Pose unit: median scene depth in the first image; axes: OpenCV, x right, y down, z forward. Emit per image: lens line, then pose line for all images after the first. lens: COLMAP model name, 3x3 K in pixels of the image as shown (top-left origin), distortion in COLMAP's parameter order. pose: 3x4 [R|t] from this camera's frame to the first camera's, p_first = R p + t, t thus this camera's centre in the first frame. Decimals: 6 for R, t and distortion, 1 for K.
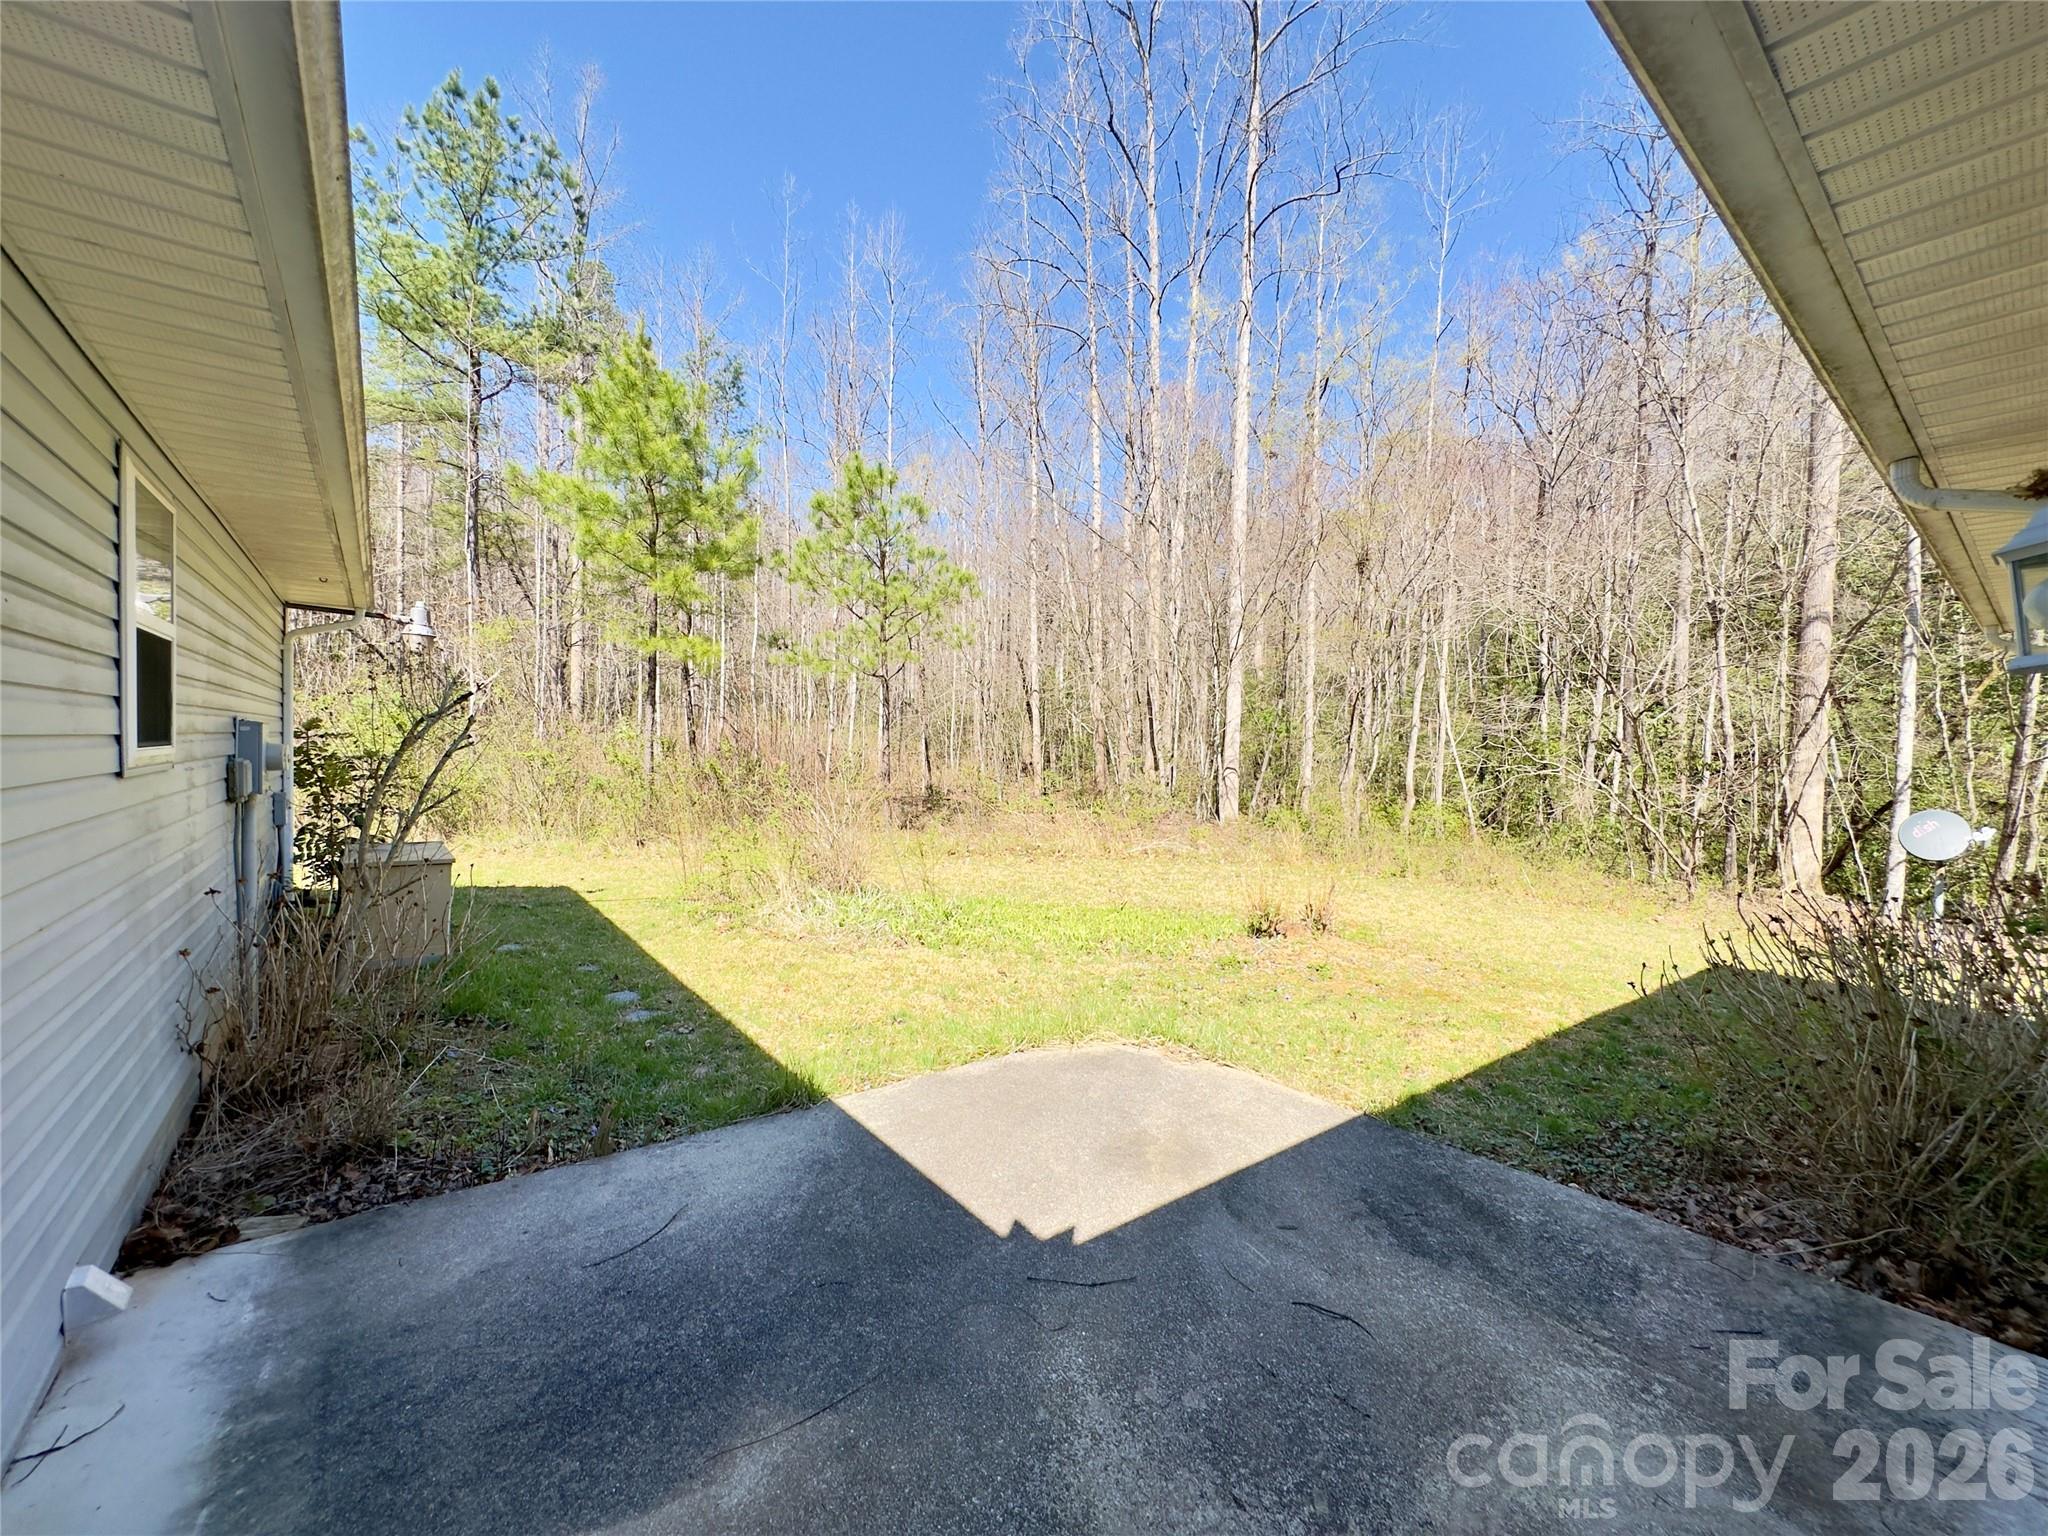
lens RADIAL K [[815.9, 0, 1024.0], [0, 815.9, 768.0], [0, 0, 1]] dist [0.000651, -0.000102]
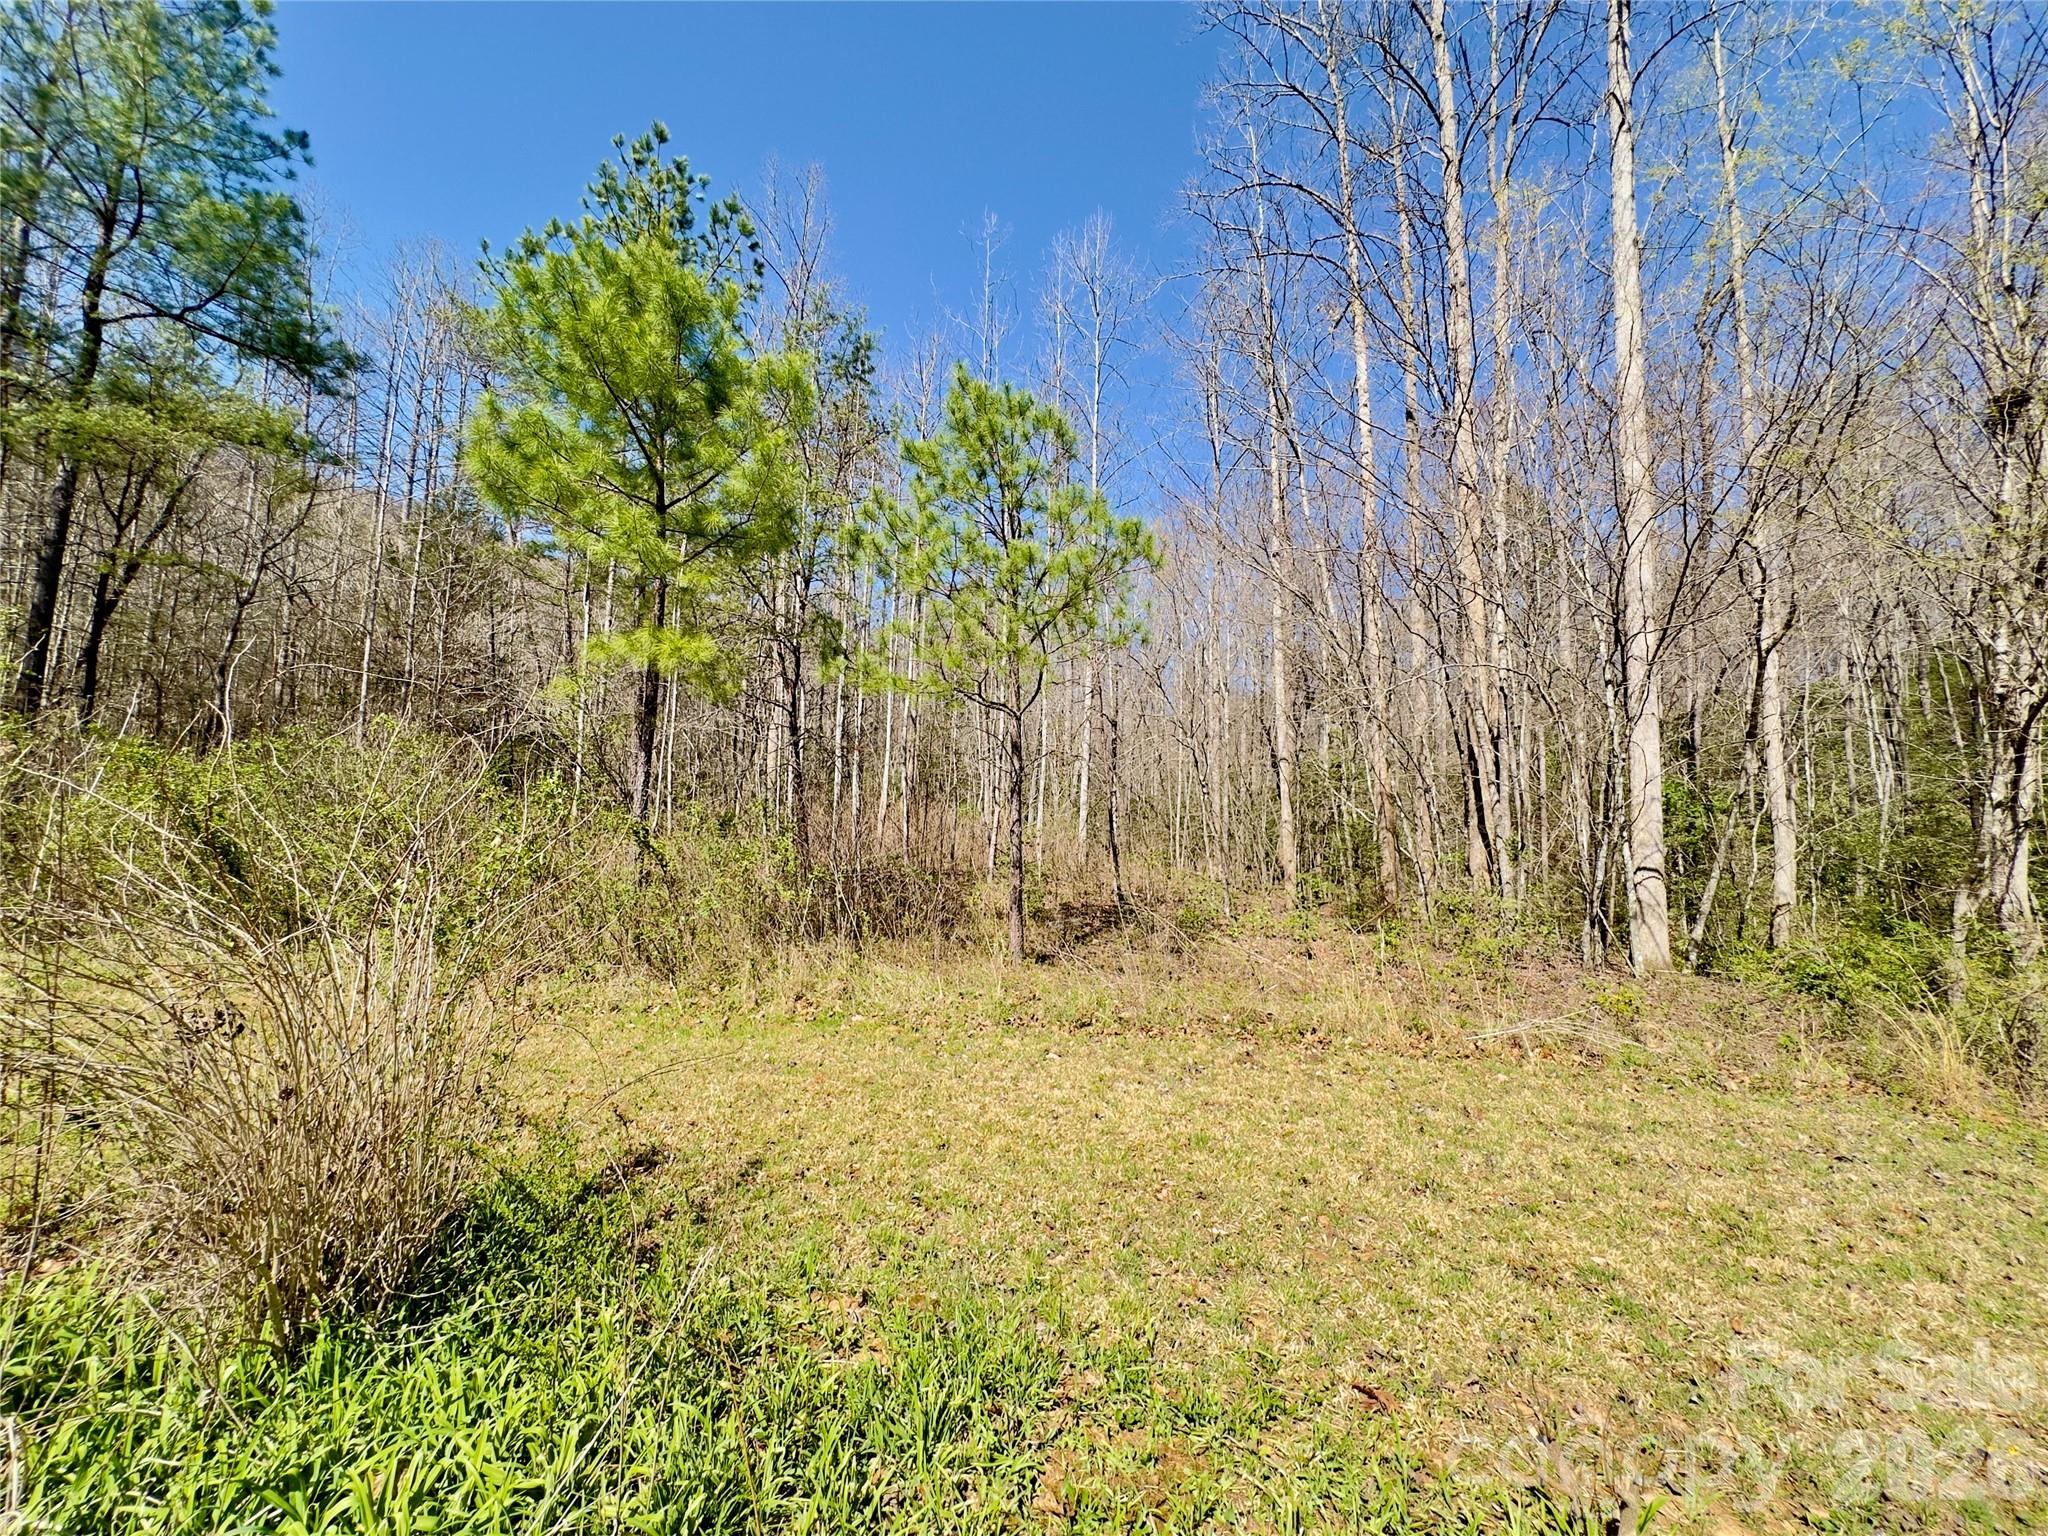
lens RADIAL K [[815.9, 0, 1024.0], [0, 815.9, 768.0], [0, 0, 1]] dist [0.000651, -0.000102]
pose [[0.951356, -0.023238, -0.307217, 0.020852], [-0.016606, 0.991835, -0.126445, 0.008865], [0.307647, 0.125396, 0.943202, 0.321016]]
